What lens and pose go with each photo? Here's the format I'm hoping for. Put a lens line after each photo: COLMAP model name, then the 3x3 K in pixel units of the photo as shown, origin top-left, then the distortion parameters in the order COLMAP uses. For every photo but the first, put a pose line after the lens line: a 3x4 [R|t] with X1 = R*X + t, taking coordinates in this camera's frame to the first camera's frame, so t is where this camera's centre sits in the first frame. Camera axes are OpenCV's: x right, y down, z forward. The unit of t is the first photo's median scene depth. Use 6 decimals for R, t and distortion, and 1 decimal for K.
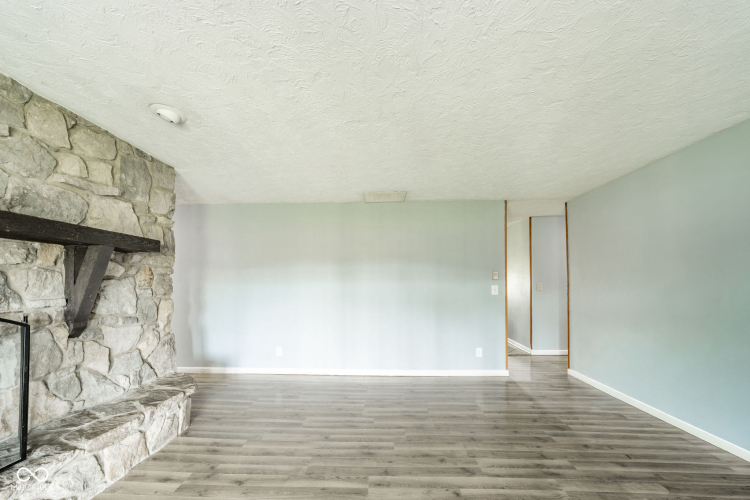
lens RADIAL K [[269.9, 0, 389.9], [0, 269.9, 270.6], [0, 0, 1]] dist [0.000068, -0.000005]
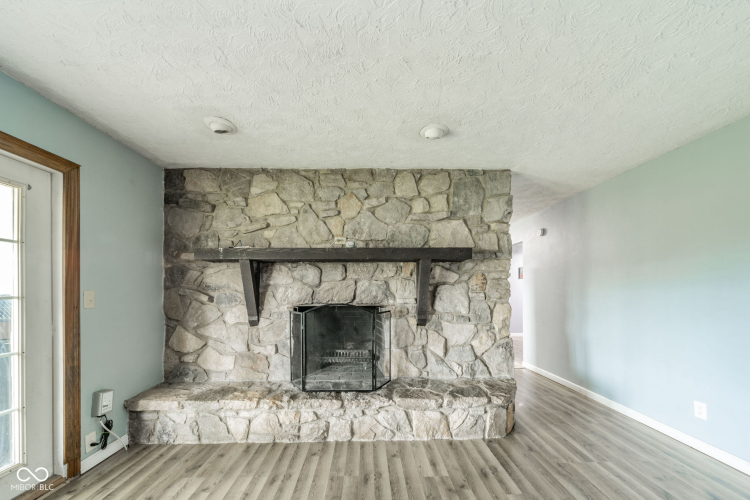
lens RADIAL K [[295.0, 0, 415.7], [0, 295.0, 286.0], [0, 0, 1]] dist [0.000891, 0.000008]
pose [[0.021526, -0.012087, -0.999695, 0.331269], [0.054037, 0.998479, -0.010909, 0.044287], [0.998307, -0.053785, 0.022147, 0.793140]]
